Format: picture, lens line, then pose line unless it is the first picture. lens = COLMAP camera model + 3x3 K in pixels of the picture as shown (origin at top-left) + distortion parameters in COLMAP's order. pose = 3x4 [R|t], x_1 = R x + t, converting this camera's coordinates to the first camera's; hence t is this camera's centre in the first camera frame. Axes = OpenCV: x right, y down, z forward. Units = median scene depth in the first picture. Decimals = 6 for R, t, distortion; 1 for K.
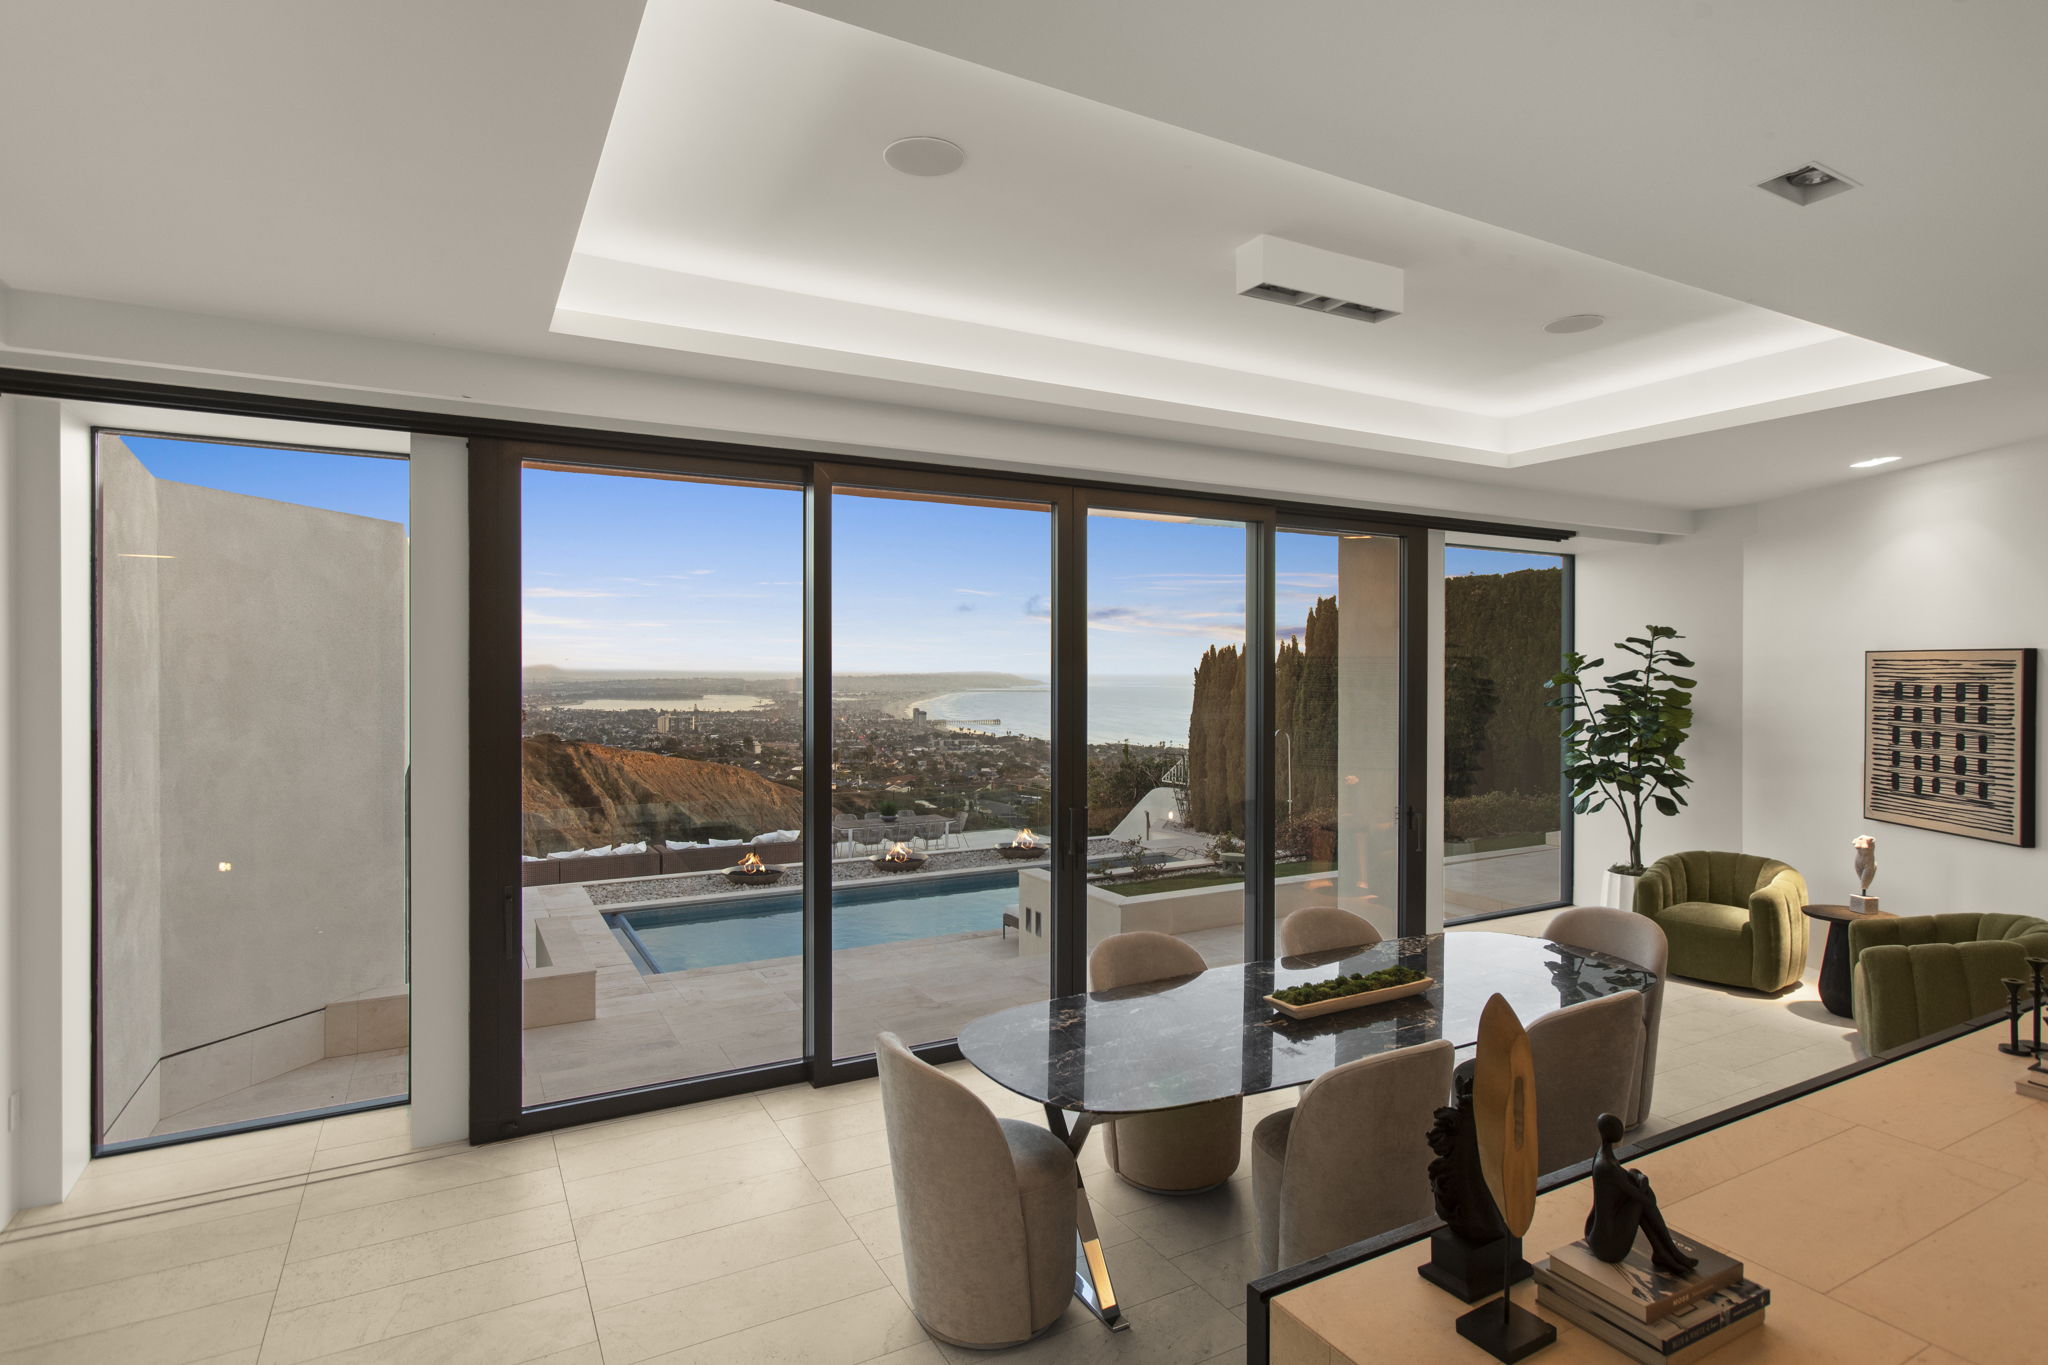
lens RADIAL K [[1049.4, 0, 1025.3], [0, 1049.4, 677.3], [0, 0, 1]] dist [-0.004643, 0.000395]
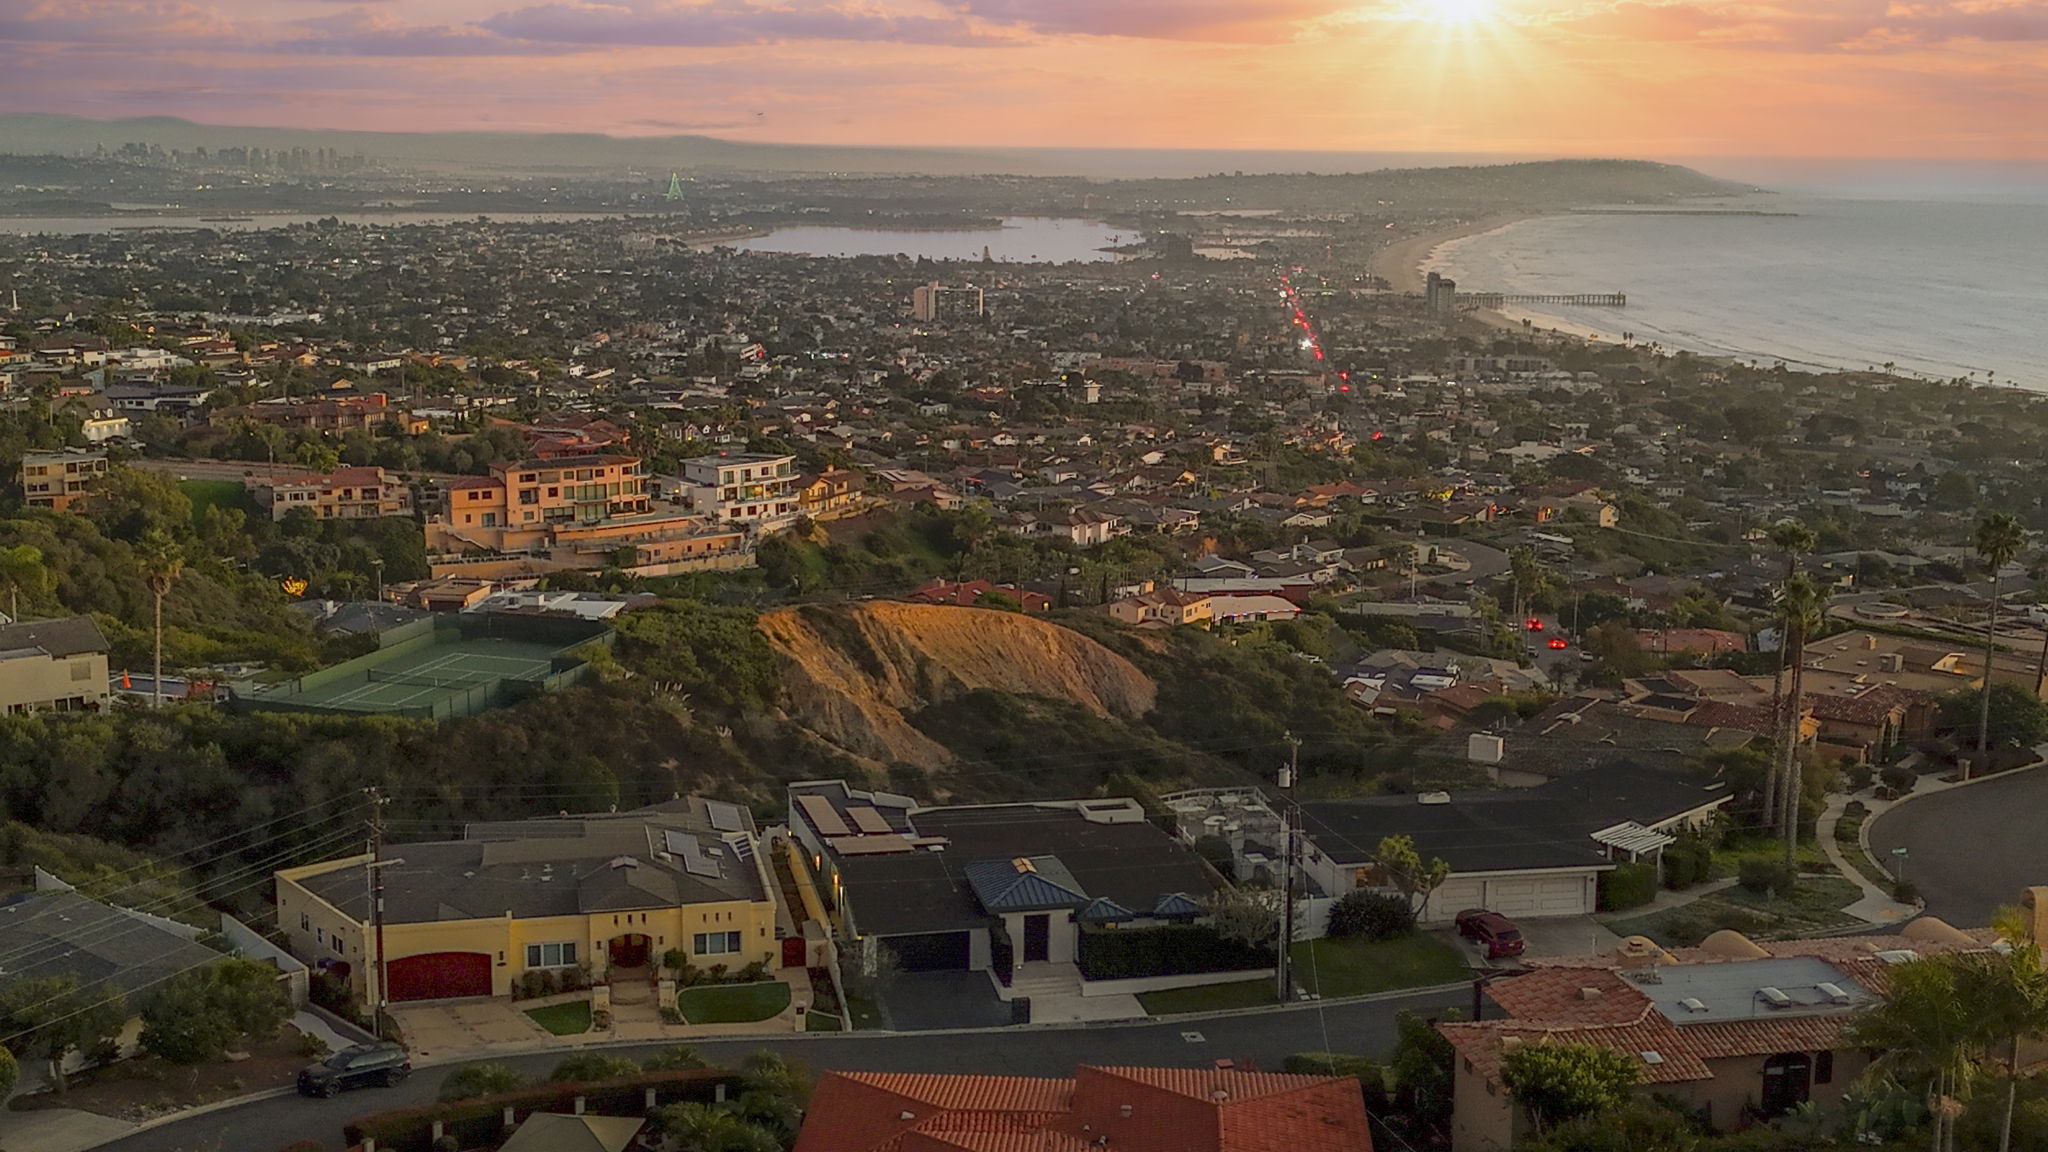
lens RADIAL K [[2303.1, 0, 1021.3], [0, 2303.1, 579.4], [0, 0, 1]] dist [0.289469, -1.163537]
pose [[0.958149, 0.057206, -0.280495, 1.740075], [-0.006695, 0.984040, 0.177823, -1.742915], [0.286191, -0.168503, 0.943240, -5.264881]]
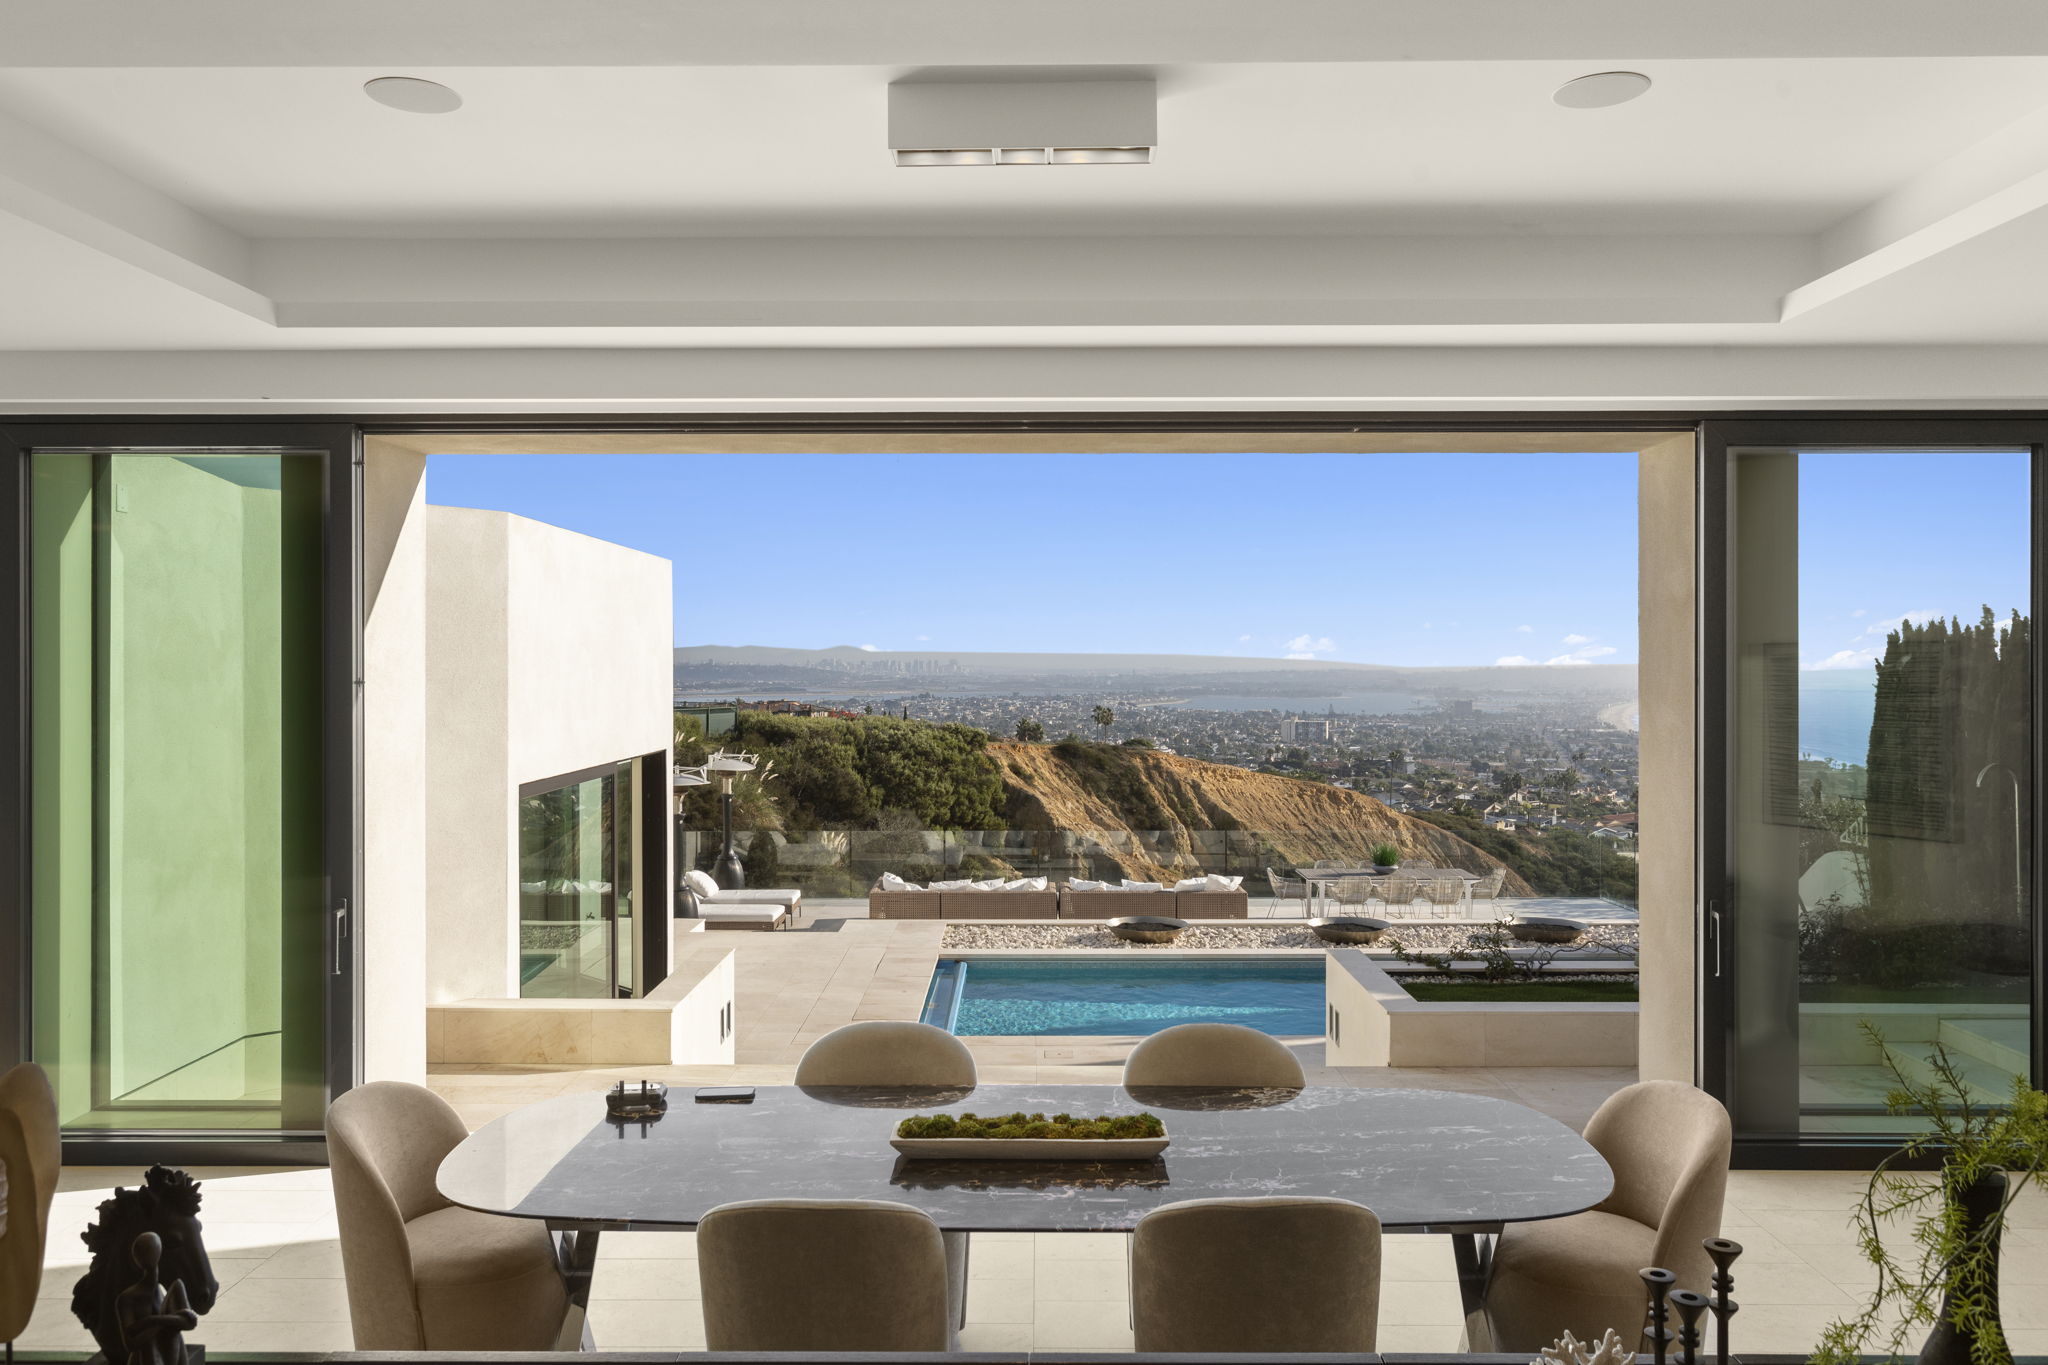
lens RADIAL K [[1447.4, 0, 1035.8], [0, 1447.4, 664.4], [0, 0, 1]] dist [0.003281, -0.004358]
pose [[0.874356, -0.000543, -0.485285, 0.136129], [-0.000735, 0.999997, -0.002445, -0.002136], [0.485284, 0.002494, 0.874353, 0.027038]]
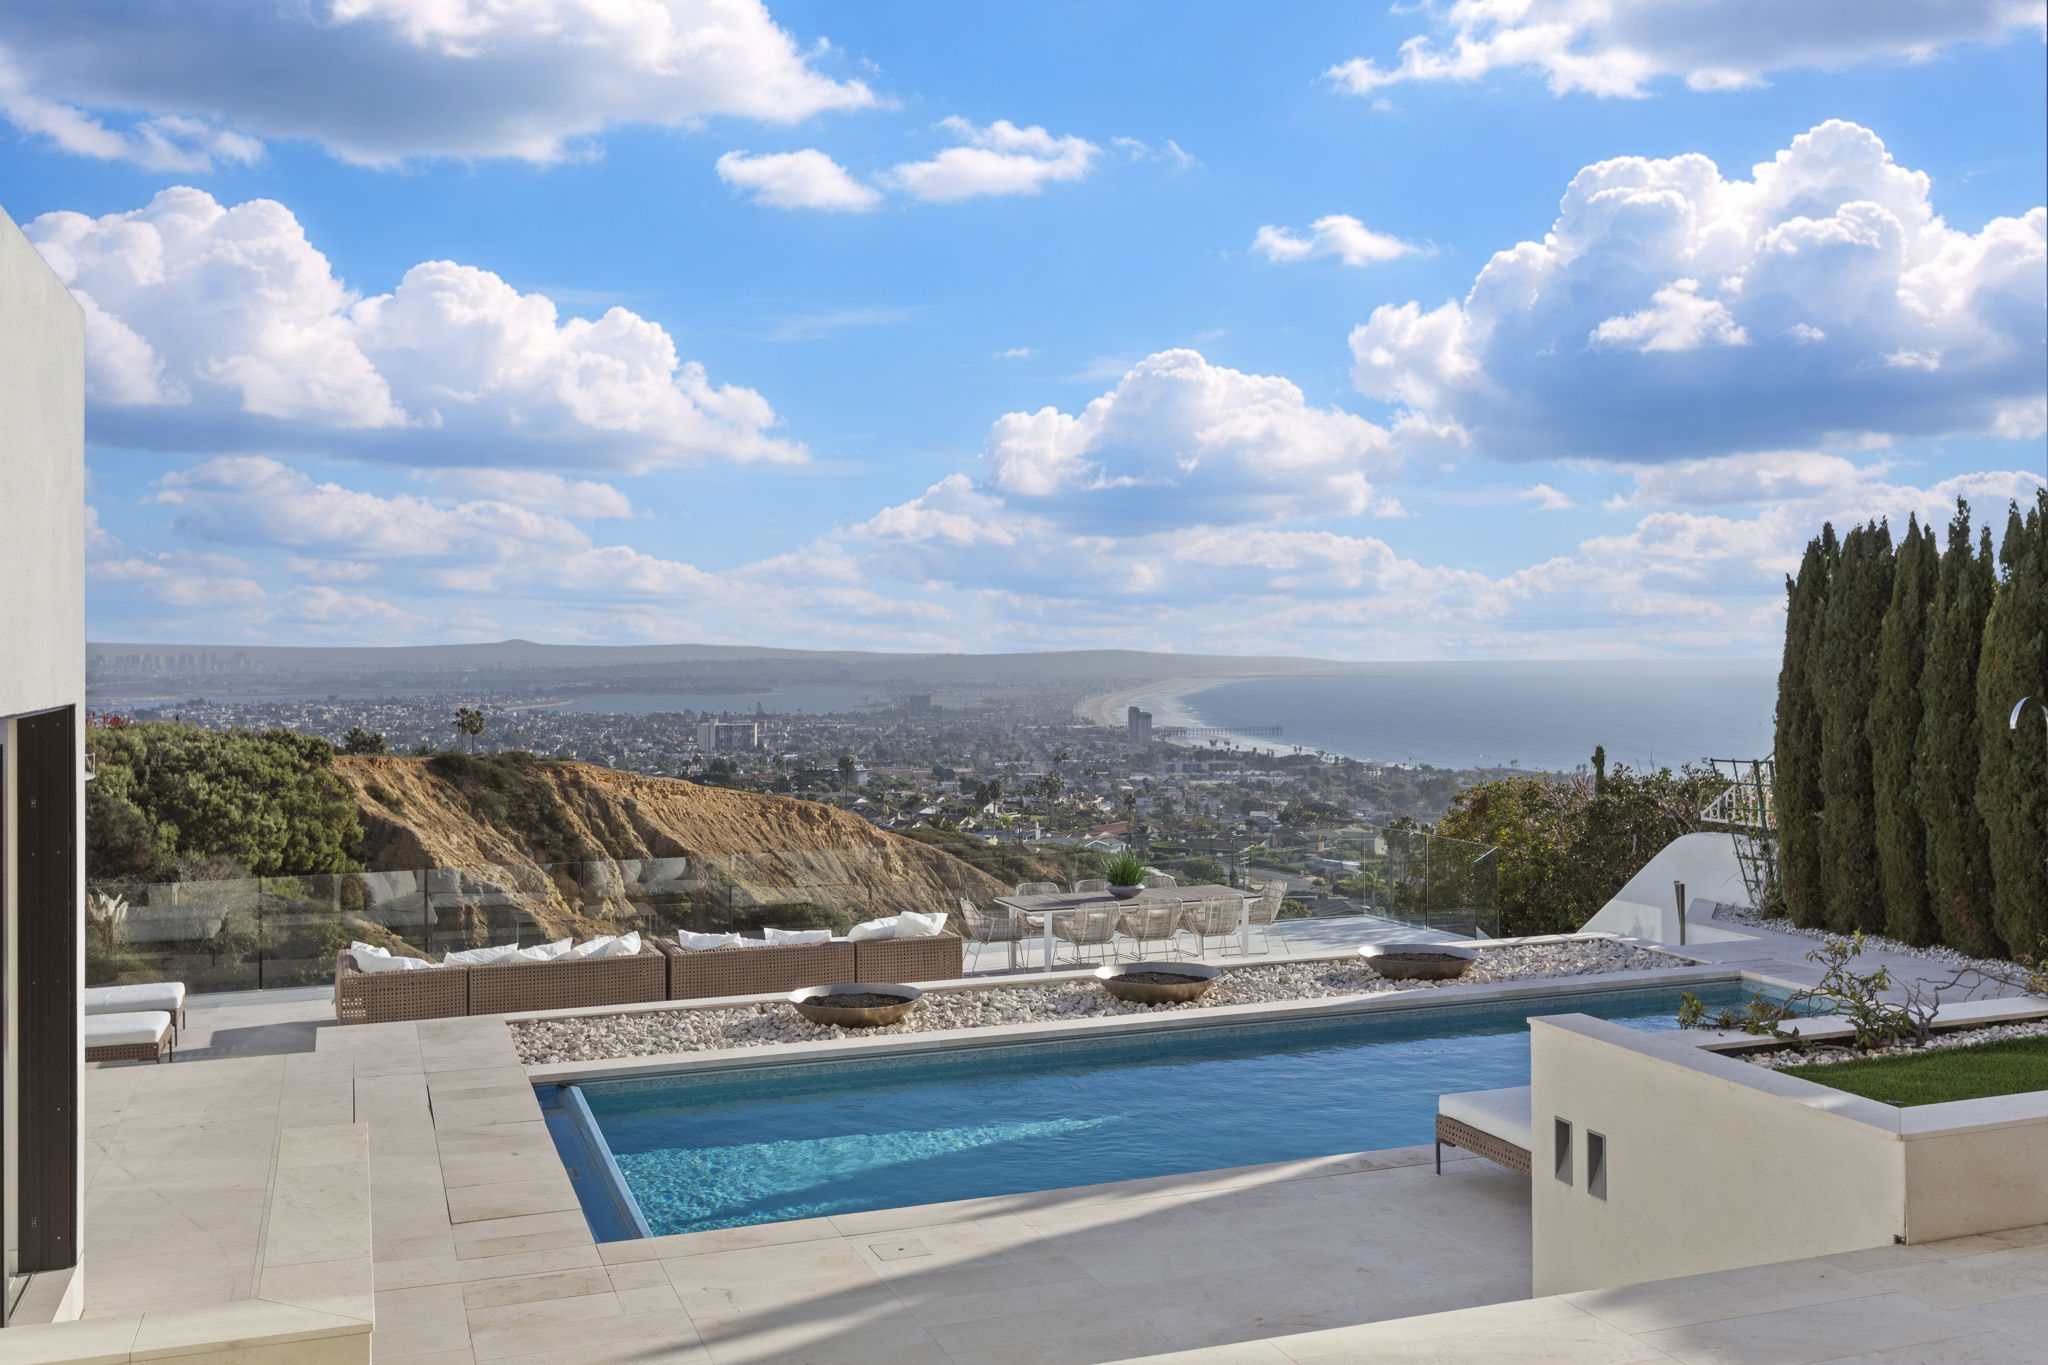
lens RADIAL K [[1847.6, 0, 1021.8], [0, 1847.6, 648.8], [0, 0, 1]] dist [0.003863, -0.000528]
pose [[0.986690, -0.011735, -0.162191, -0.036452], [0.011458, 0.999931, -0.002643, 0.023607], [0.162211, 0.000749, 0.986756, 0.146636]]
